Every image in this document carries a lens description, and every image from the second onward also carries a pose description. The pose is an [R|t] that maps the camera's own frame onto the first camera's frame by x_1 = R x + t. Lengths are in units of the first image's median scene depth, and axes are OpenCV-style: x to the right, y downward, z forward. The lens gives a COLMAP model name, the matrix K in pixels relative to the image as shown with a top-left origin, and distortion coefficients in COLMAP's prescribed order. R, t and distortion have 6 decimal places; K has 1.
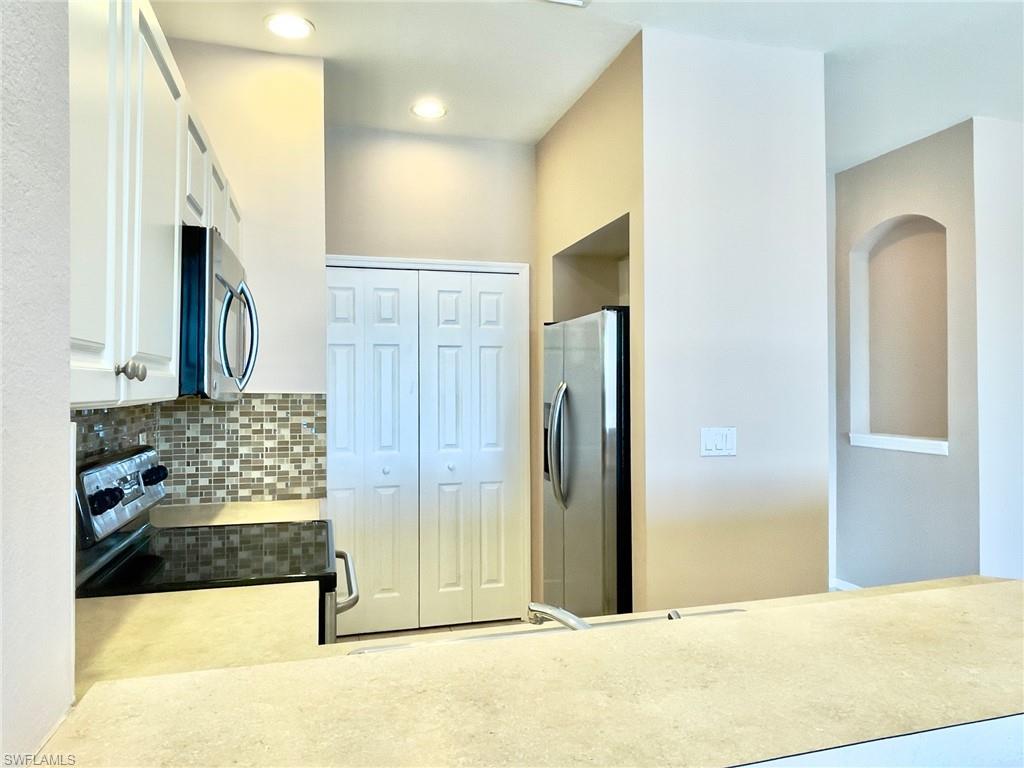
lens RADIAL K [[675.6, 0, 512.0], [0, 675.6, 384.0], [0, 0, 1]] dist [0.000278, -0.000381]
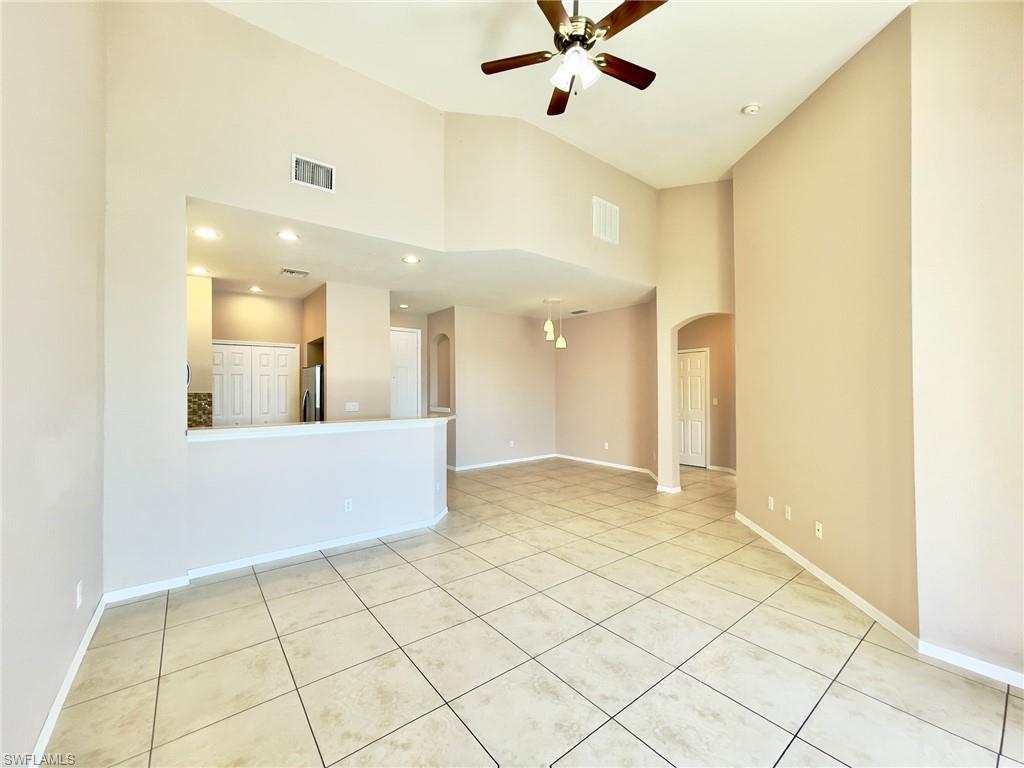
lens RADIAL K [[419.3, 0, 512.0], [0, 419.3, 384.0], [0, 0, 1]] dist [-0.012422, 0.000103]
pose [[0.925818, 0.003004, 0.377958, 0.210872], [0.000613, 0.999955, -0.009450, -0.005749], [-0.377969, 0.008980, 0.925775, -0.997546]]
